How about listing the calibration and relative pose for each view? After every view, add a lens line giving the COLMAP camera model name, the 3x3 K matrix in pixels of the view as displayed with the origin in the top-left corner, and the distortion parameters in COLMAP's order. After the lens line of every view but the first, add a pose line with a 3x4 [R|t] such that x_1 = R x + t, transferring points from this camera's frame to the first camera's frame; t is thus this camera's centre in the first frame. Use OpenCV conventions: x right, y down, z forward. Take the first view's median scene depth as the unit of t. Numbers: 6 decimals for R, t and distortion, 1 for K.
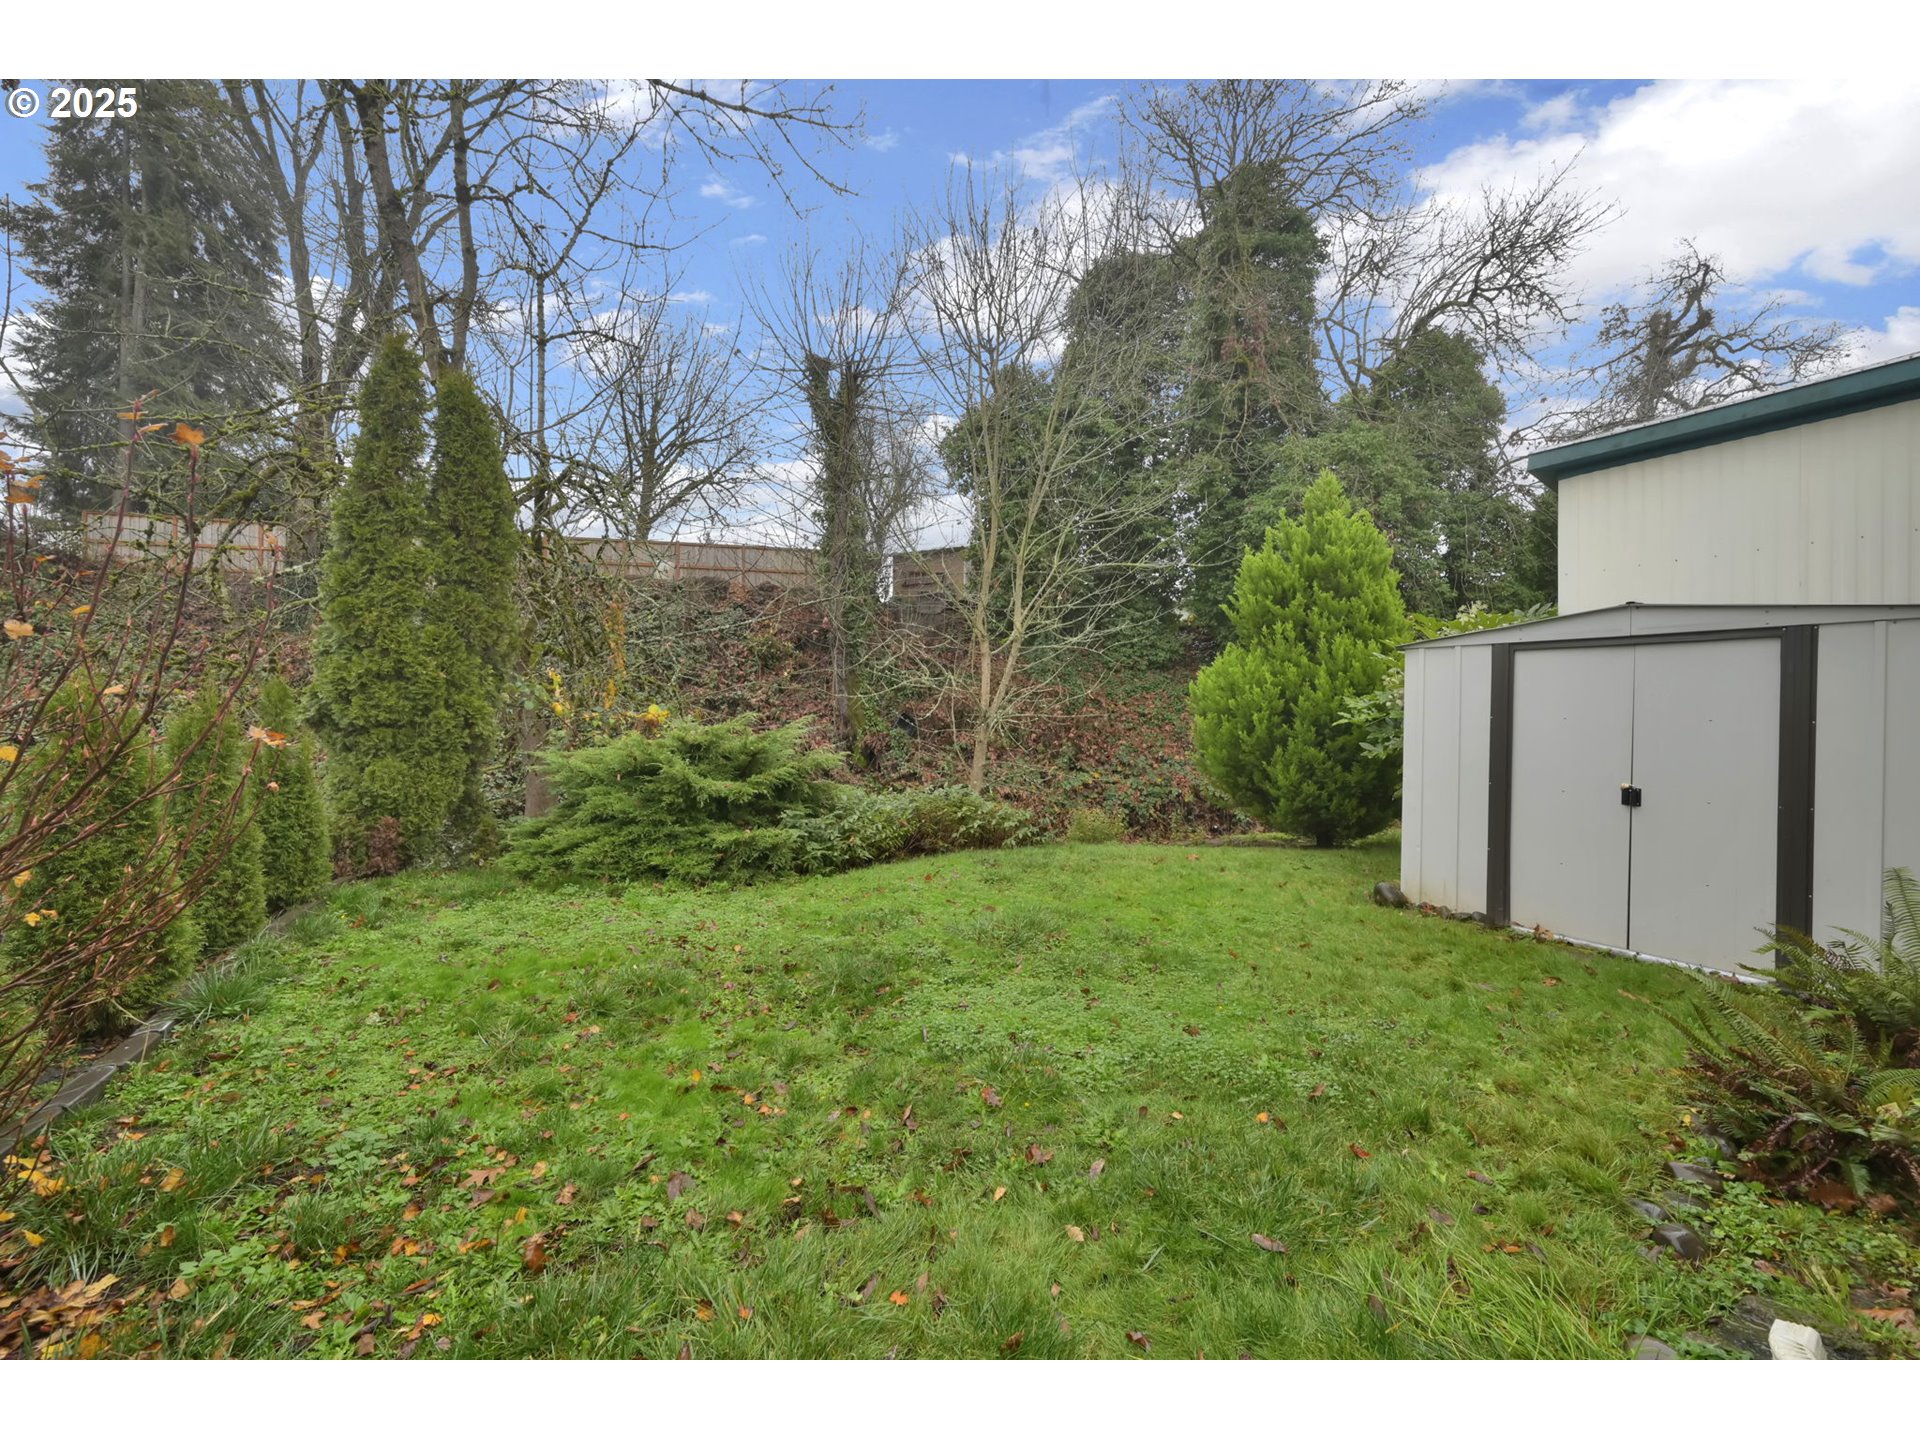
lens RADIAL K [[771.8, 0, 956.4], [0, 771.8, 717.4], [0, 0, 1]] dist [-0.001442, -0.000203]
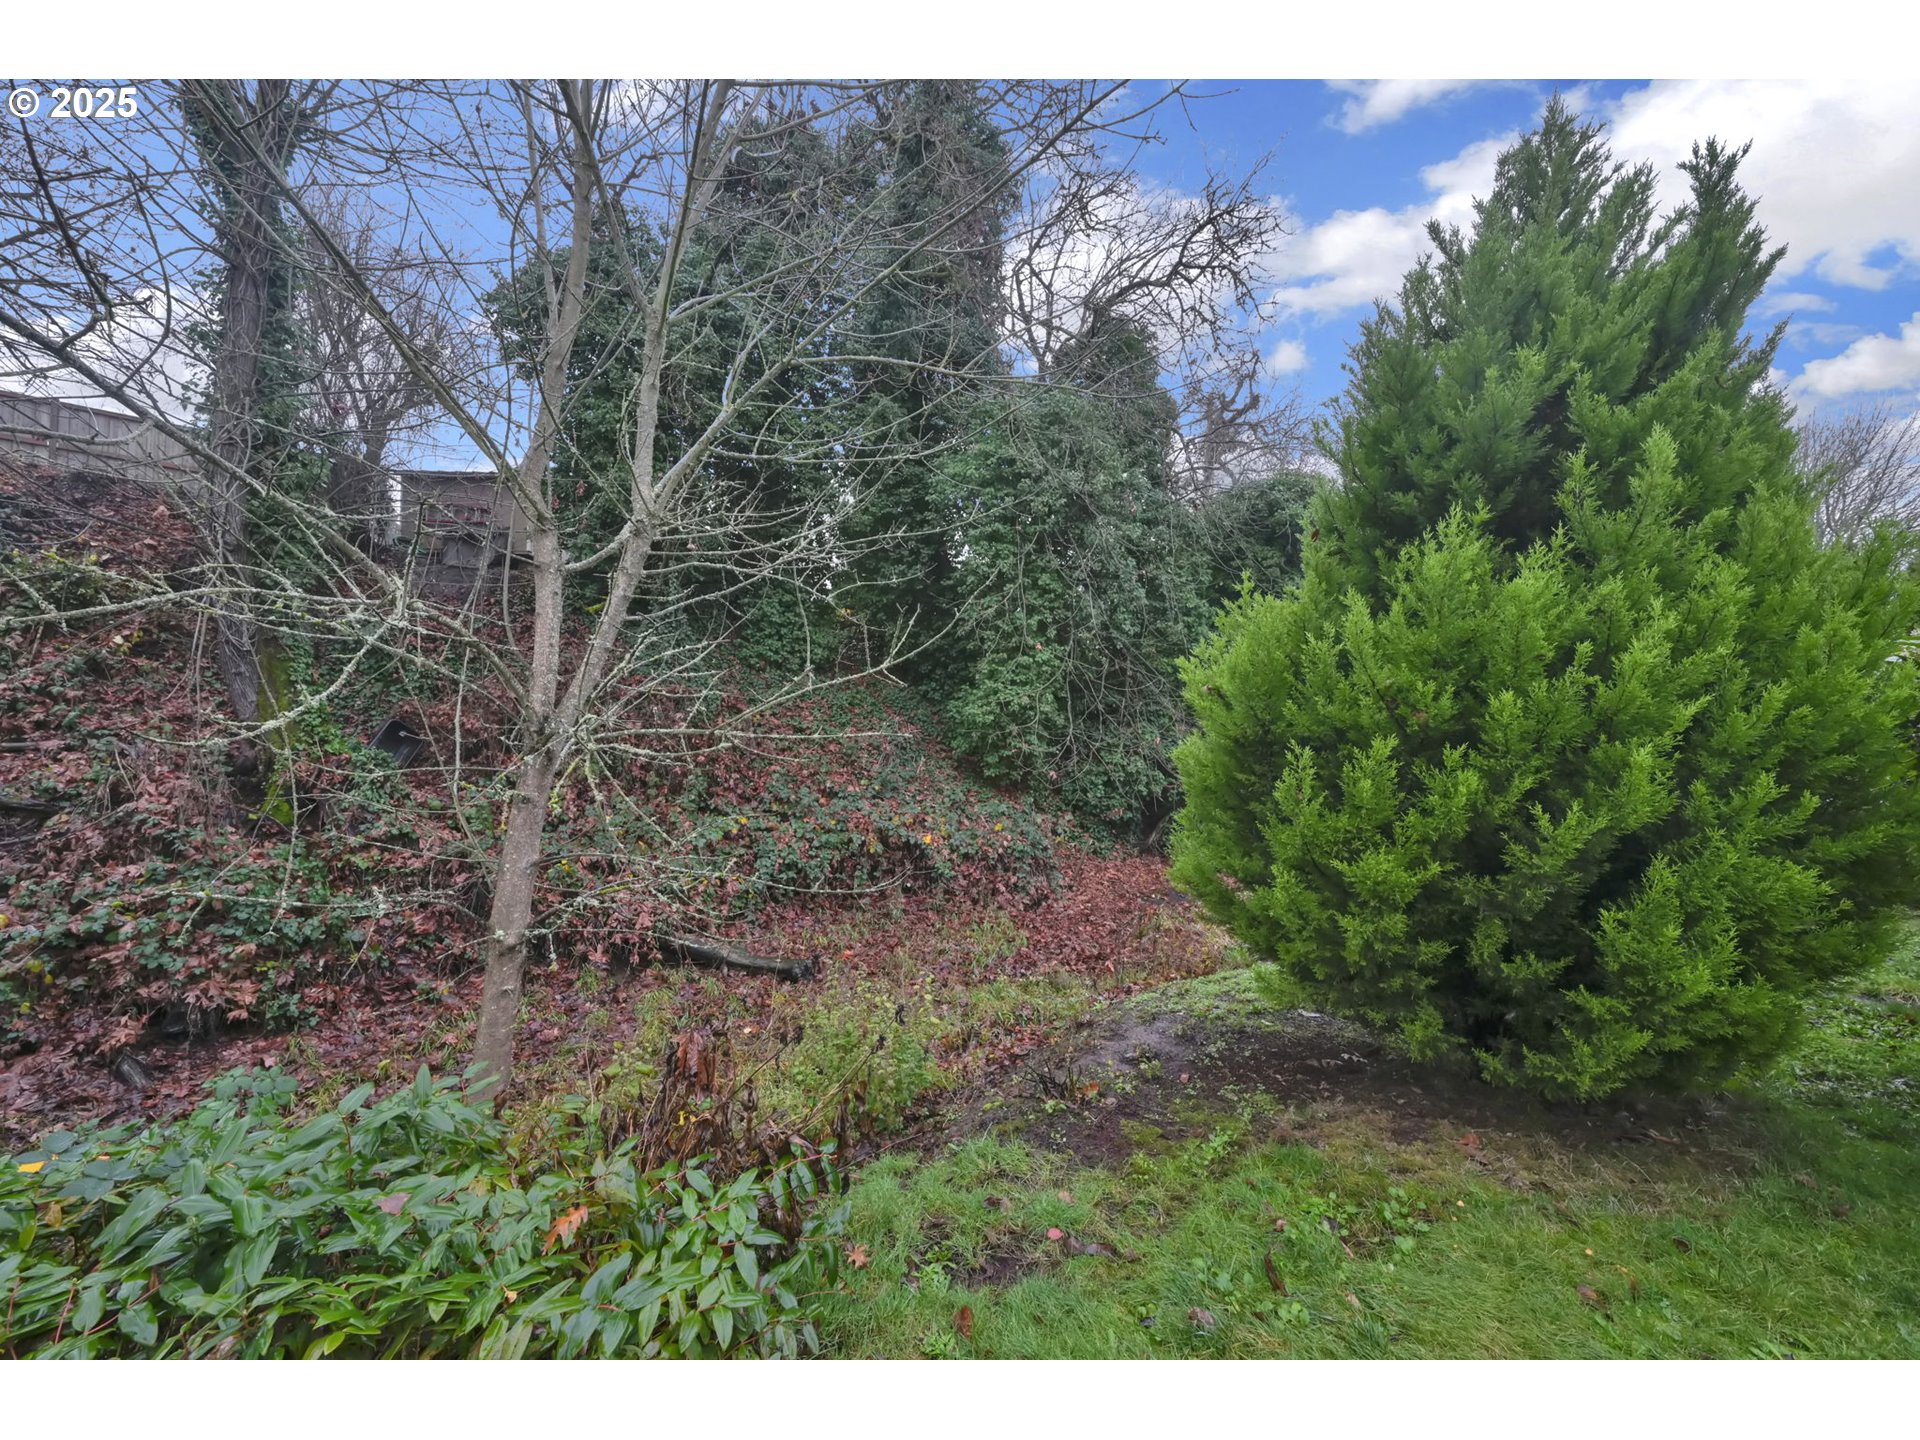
lens RADIAL K [[771.8, 0, 956.4], [0, 771.8, 717.4], [0, 0, 1]] dist [-0.001442, -0.000203]
pose [[0.872903, 0.022544, 0.487373, 0.015498], [-0.012283, 0.999631, -0.024239, 0.000638], [-0.487740, 0.015171, 0.872857, 0.319272]]
